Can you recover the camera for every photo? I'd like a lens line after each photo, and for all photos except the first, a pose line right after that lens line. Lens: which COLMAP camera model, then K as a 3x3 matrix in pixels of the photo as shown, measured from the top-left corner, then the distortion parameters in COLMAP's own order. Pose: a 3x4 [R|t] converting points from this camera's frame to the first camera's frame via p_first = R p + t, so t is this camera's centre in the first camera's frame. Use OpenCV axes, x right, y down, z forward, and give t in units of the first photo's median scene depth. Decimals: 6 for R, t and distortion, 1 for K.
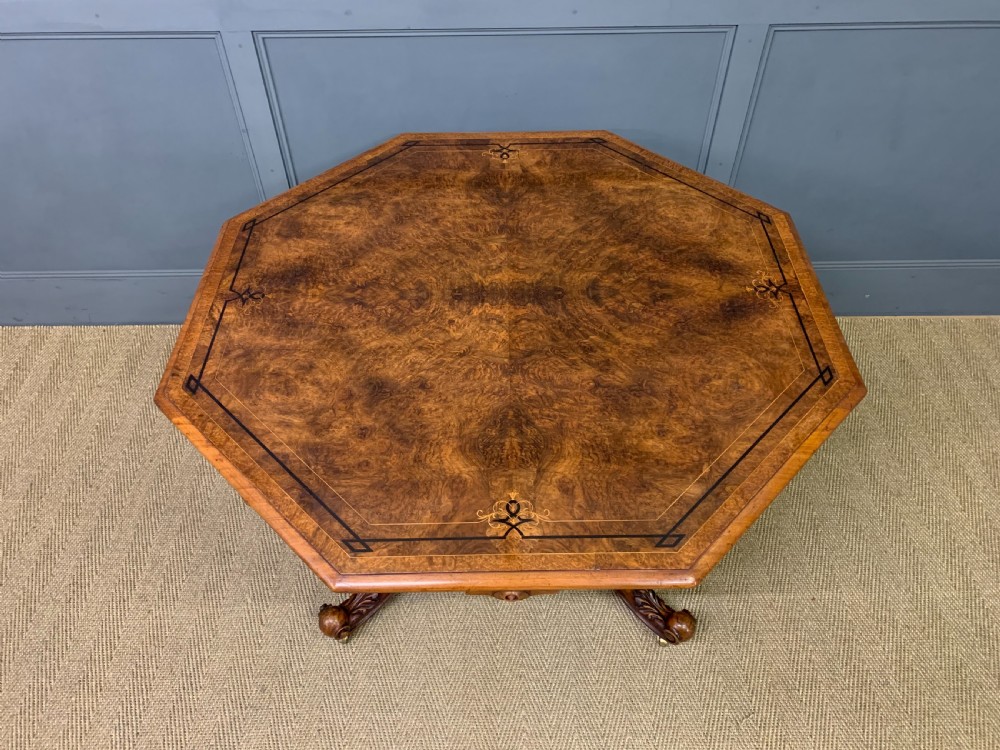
lens RADIAL K [[769.6, 0, 498.9], [0, 769.6, 367.4], [0, 0, 1]] dist [0.044159, -0.044338]
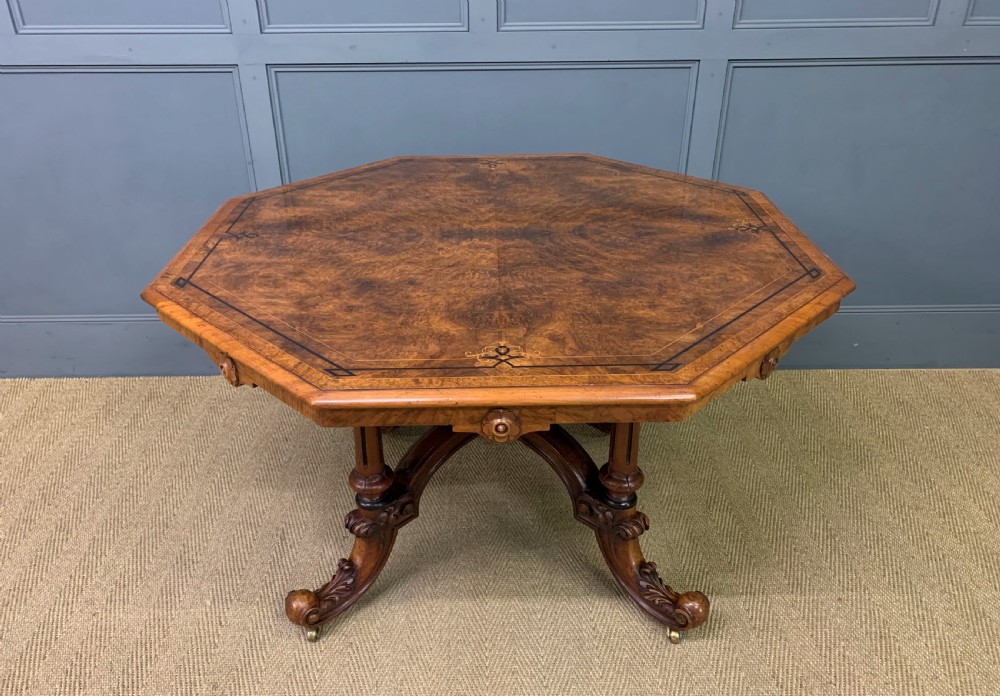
lens RADIAL K [[791.5, 0, 487.0], [0, 791.5, 355.4], [0, 0, 1]] dist [0.047585, -0.052690]
pose [[0.999999, -0.001451, 0.000527, -0.001506], [0.001542, 0.950297, -0.311340, 0.442187], [-0.000049, 0.311341, 0.950298, 0.052449]]
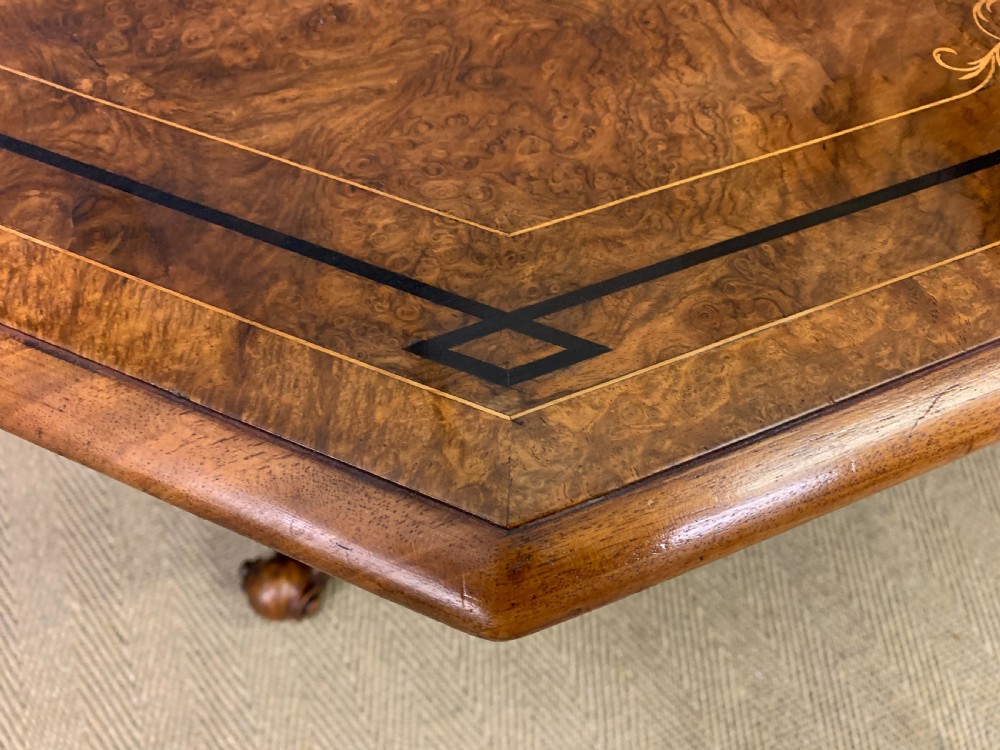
lens RADIAL K [[786.0, 0, 497.8], [0, 786.0, 378.5], [0, 0, 1]] dist [0.008769, -0.003424]
pose [[0.930934, -0.307421, 0.197117, -0.190837], [0.254405, 0.933179, 0.253881, 0.163458], [-0.261994, -0.186199, 0.946937, 0.711020]]
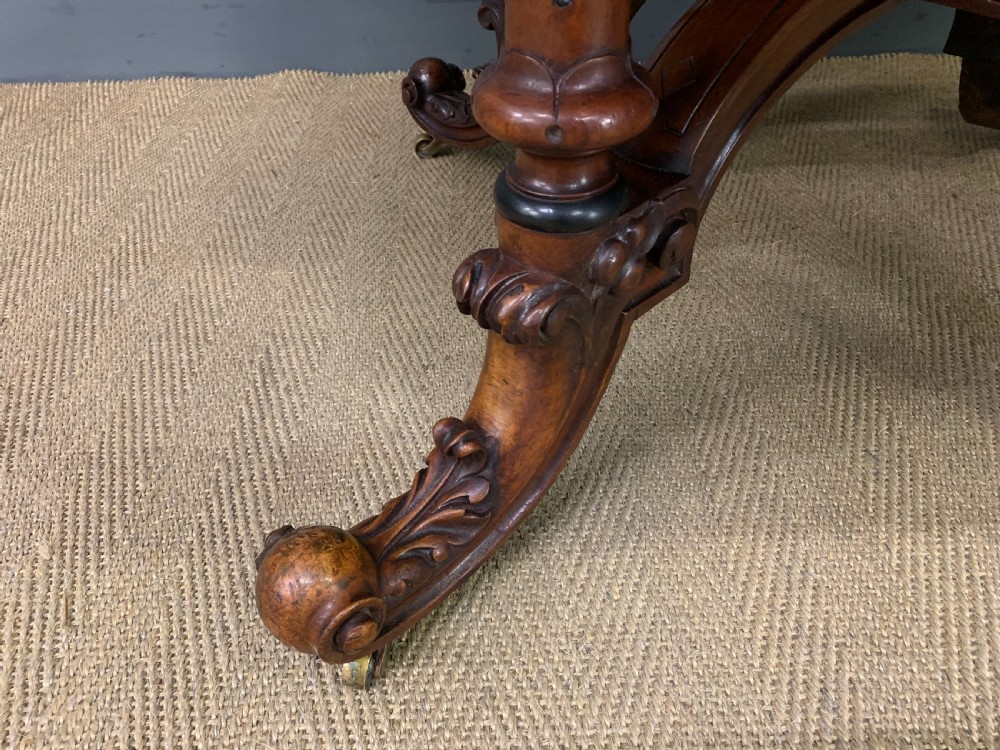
lens RADIAL K [[786.0, 0, 500.8], [0, 786.0, 375.1], [0, 0, 1]] dist [0.008769, -0.003424]
pose [[0.999735, -0.015808, -0.016726, -0.195330], [0.013634, 0.992321, -0.122938, 0.381645], [0.018541, 0.122678, 0.992273, 0.969800]]
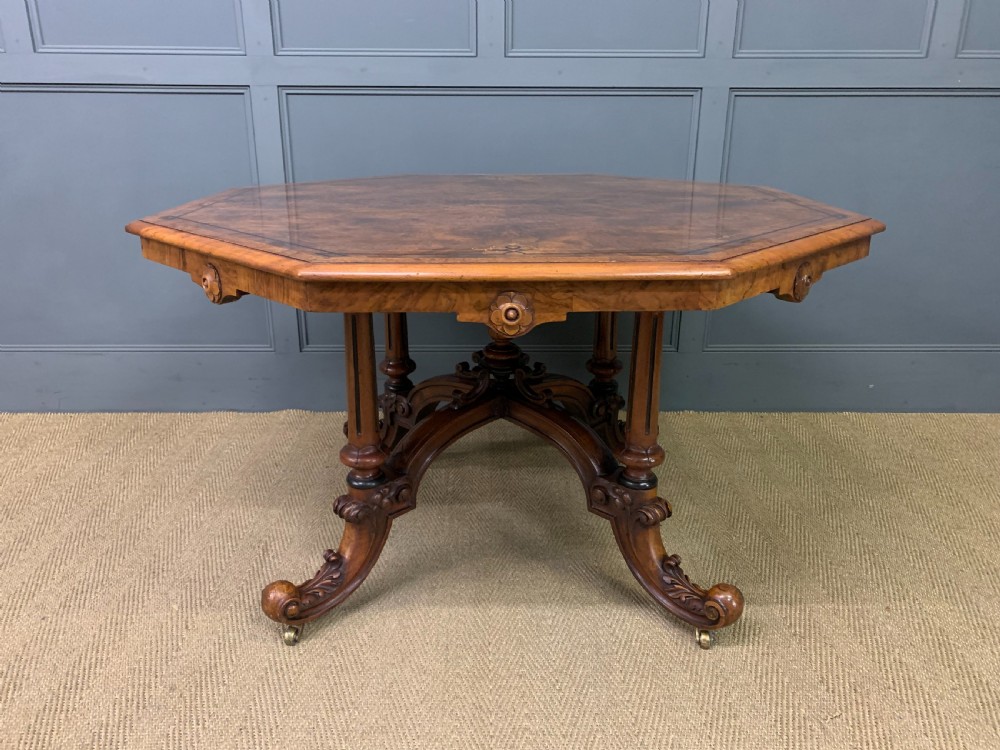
lens RADIAL K [[769.6, 0, 494.2], [0, 769.6, 364.7], [0, 0, 1]] dist [0.044159, -0.044338]
pose [[0.999940, 0.008047, 0.007411, -0.007229], [-0.003576, 0.880631, -0.473789, 0.637390], [-0.010339, 0.473734, 0.880607, 0.257059]]
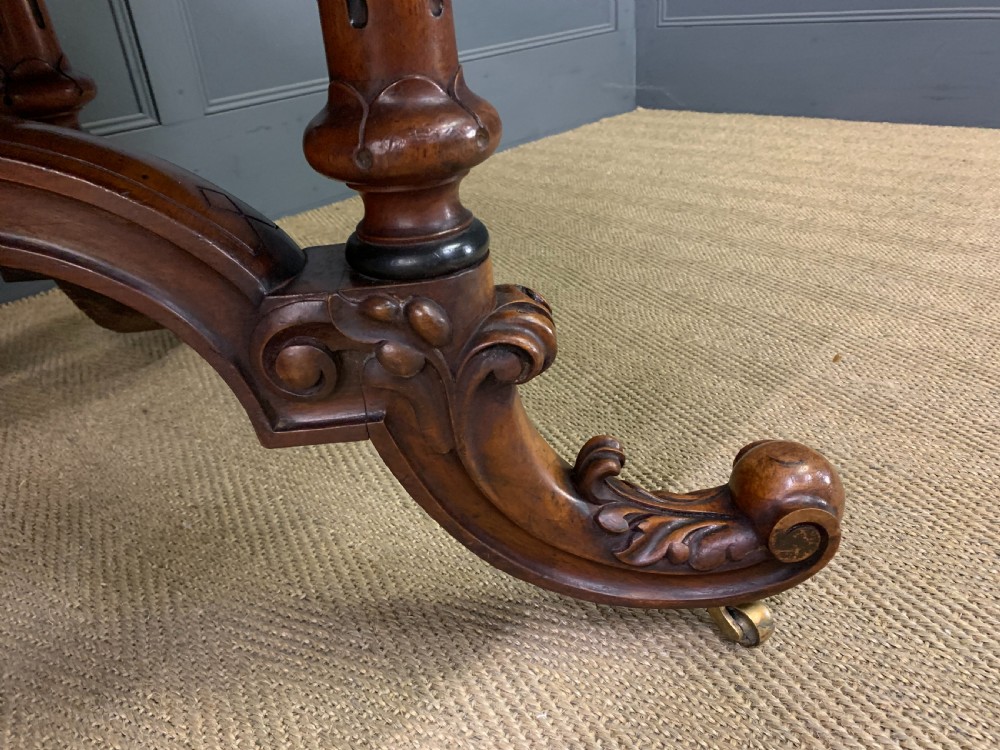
lens RADIAL K [[786.0, 0, 487.2], [0, 786.0, 371.6], [0, 0, 1]] dist [0.008769, -0.003424]
pose [[0.697334, -0.378496, 0.608660, 0.025157], [0.575928, 0.801392, -0.161488, 0.368580], [-0.426652, 0.463155, 0.776824, 1.054408]]
